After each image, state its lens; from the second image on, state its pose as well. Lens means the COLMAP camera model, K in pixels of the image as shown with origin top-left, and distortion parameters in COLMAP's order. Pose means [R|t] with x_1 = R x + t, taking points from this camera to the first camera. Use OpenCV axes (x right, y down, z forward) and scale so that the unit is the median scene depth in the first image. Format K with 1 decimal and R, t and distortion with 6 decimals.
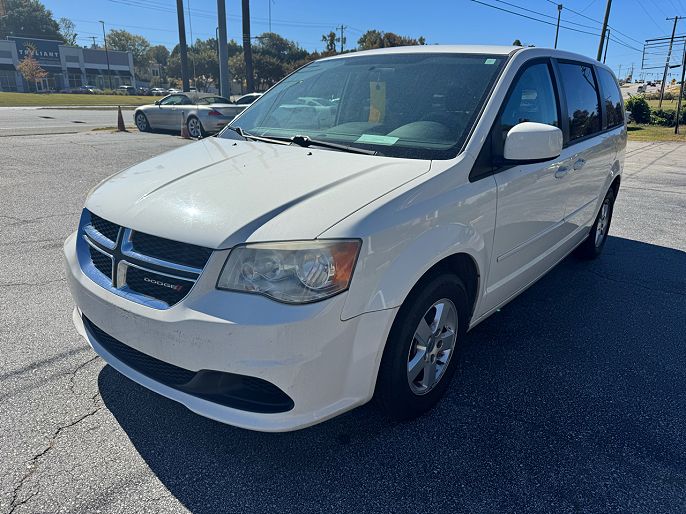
lens RADIAL K [[552.8, 0, 343.0], [0, 552.8, 257.0], [0, 0, 1]] dist [0.049560, -0.095260]
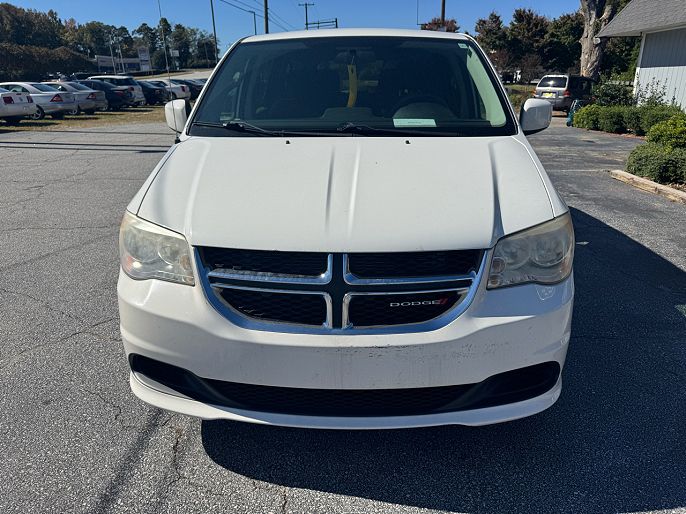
lens RADIAL K [[552.8, 0, 343.0], [0, 552.8, 257.0], [0, 0, 1]] dist [0.049560, -0.095260]
pose [[0.758876, -0.221896, 0.612266, -0.546703], [0.199175, 0.974193, 0.106197, -0.081729], [-0.620030, 0.041357, 0.783488, 0.225562]]
